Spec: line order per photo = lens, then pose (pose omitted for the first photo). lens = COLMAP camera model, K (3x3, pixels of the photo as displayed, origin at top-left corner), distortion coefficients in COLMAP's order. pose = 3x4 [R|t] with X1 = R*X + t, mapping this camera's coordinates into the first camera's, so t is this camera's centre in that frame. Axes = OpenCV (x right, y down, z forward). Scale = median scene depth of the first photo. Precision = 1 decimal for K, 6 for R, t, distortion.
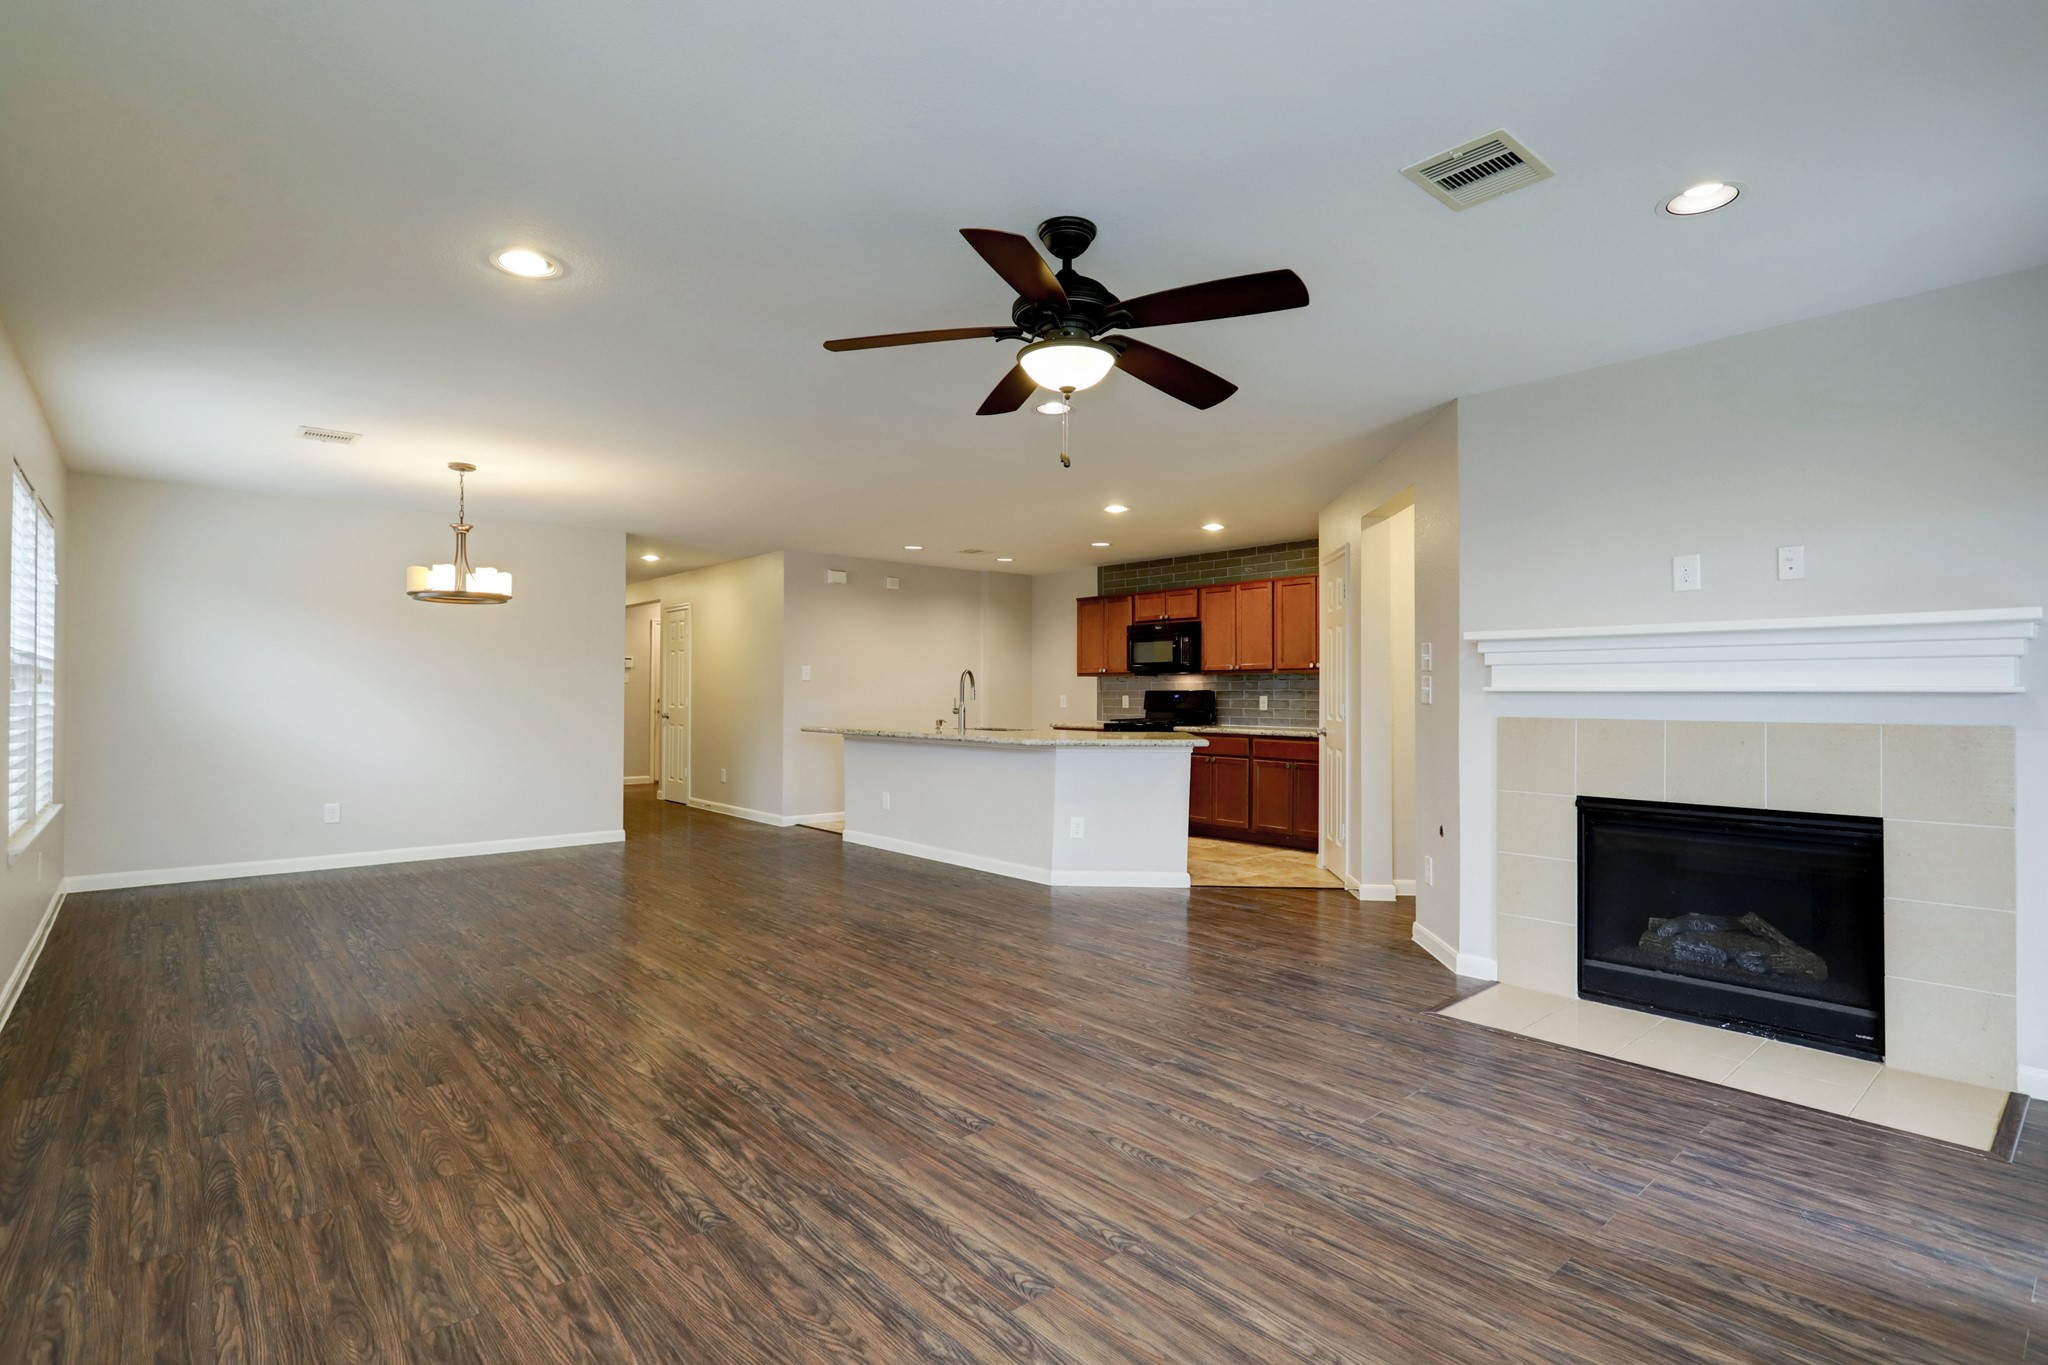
lens RADIAL K [[989.2, 0, 1028.8], [0, 989.2, 689.0], [0, 0, 1]] dist [0.003982, 0.001219]
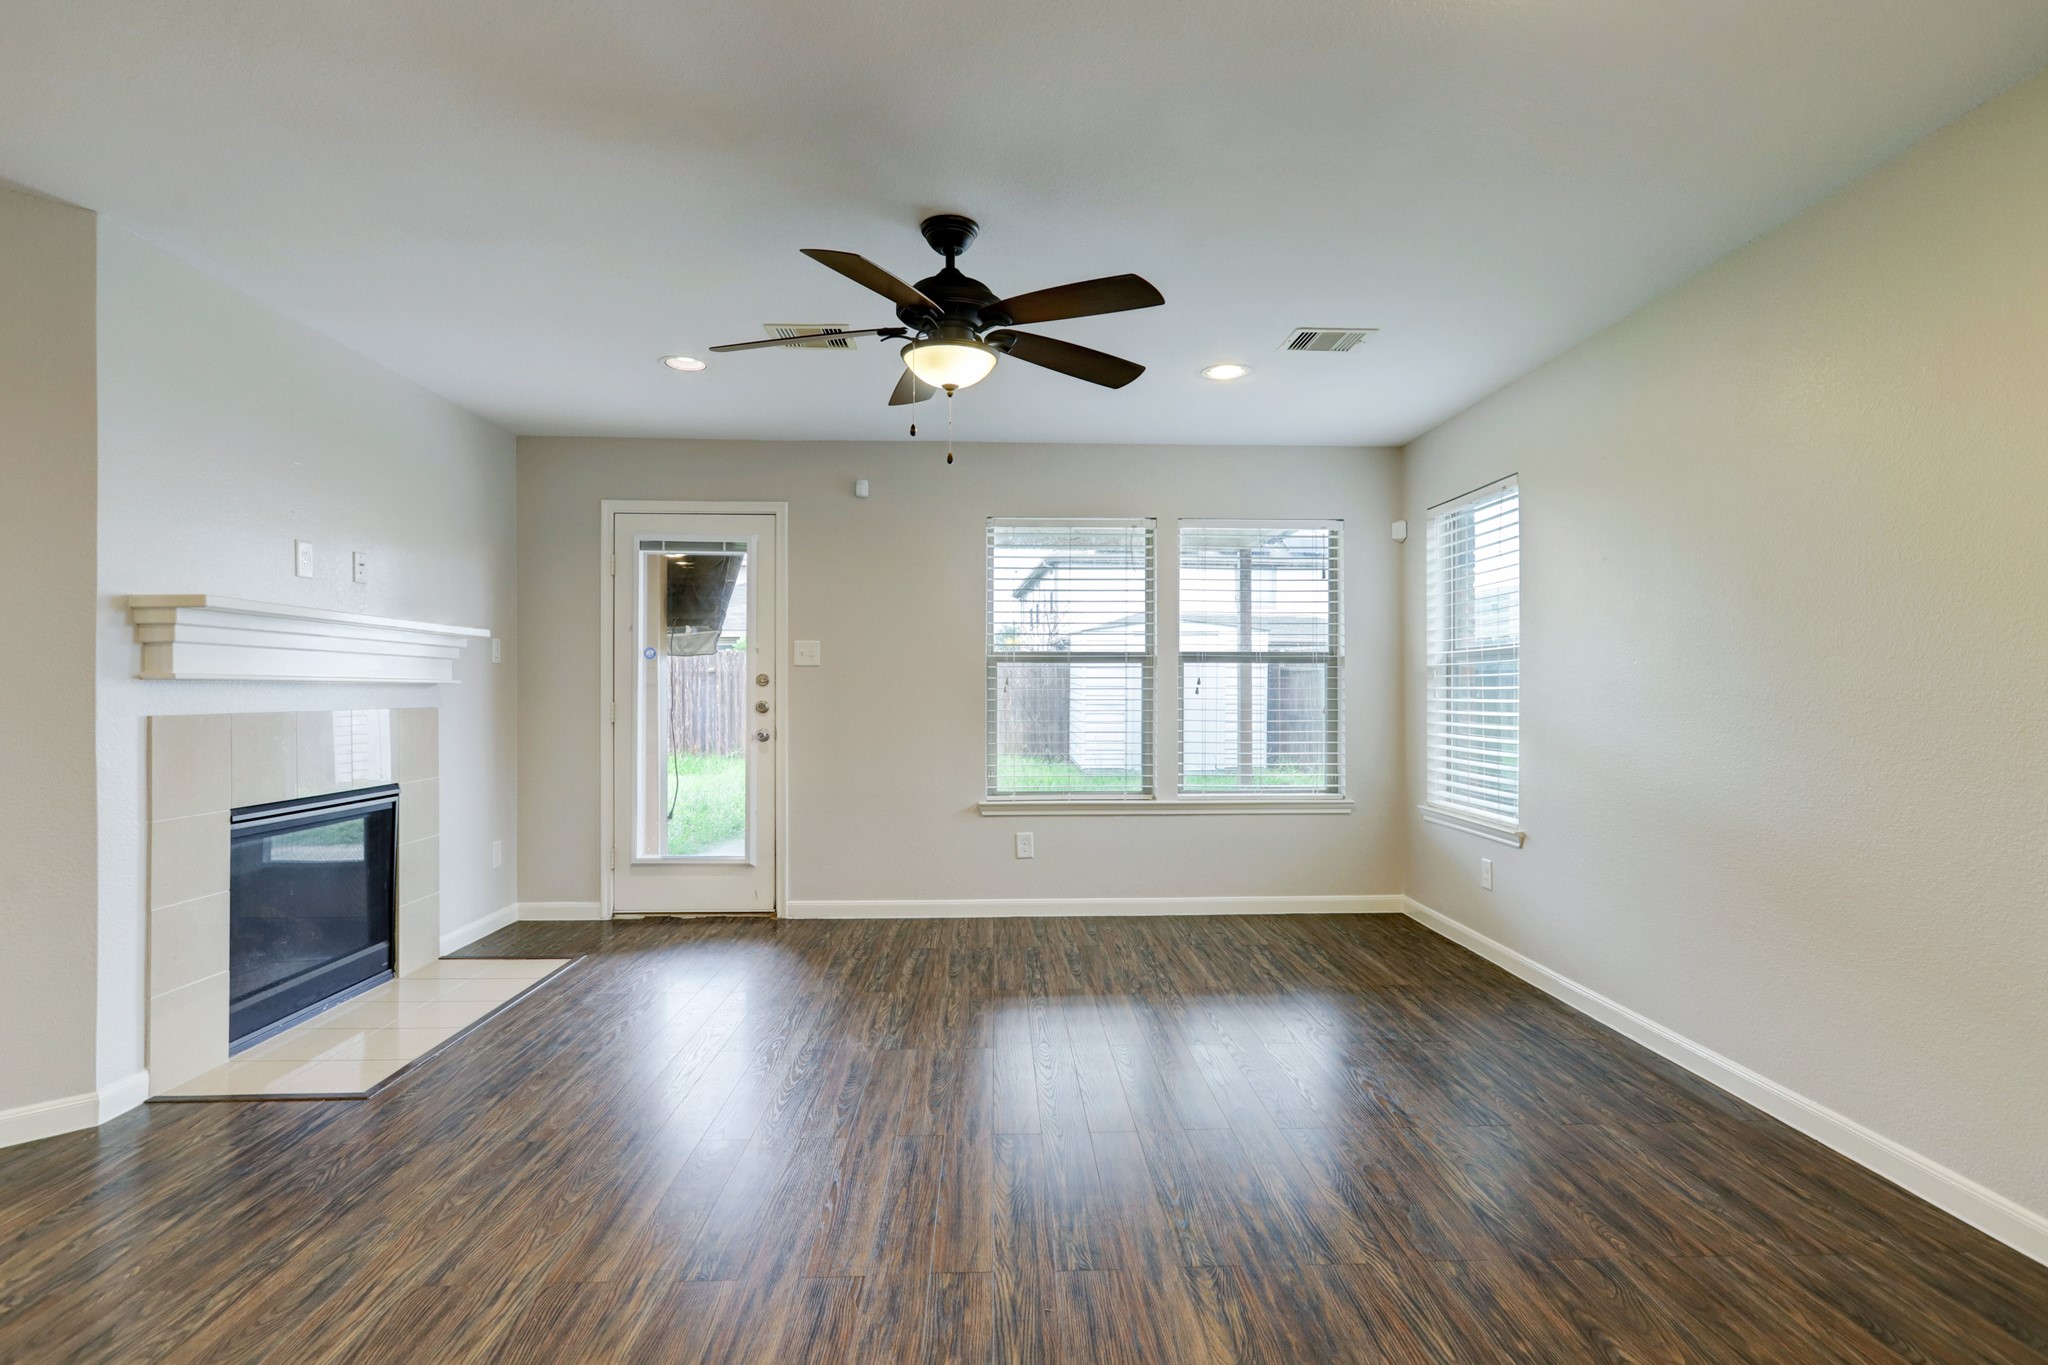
lens RADIAL K [[989.2, 0, 1036.7], [0, 989.2, 679.8], [0, 0, 1]] dist [0.003982, 0.001219]
pose [[-0.773227, 0.002875, 0.634122, -0.617138], [-0.007916, 0.999868, -0.014185, 0.009777], [-0.634079, -0.015988, -0.773103, 1.576102]]
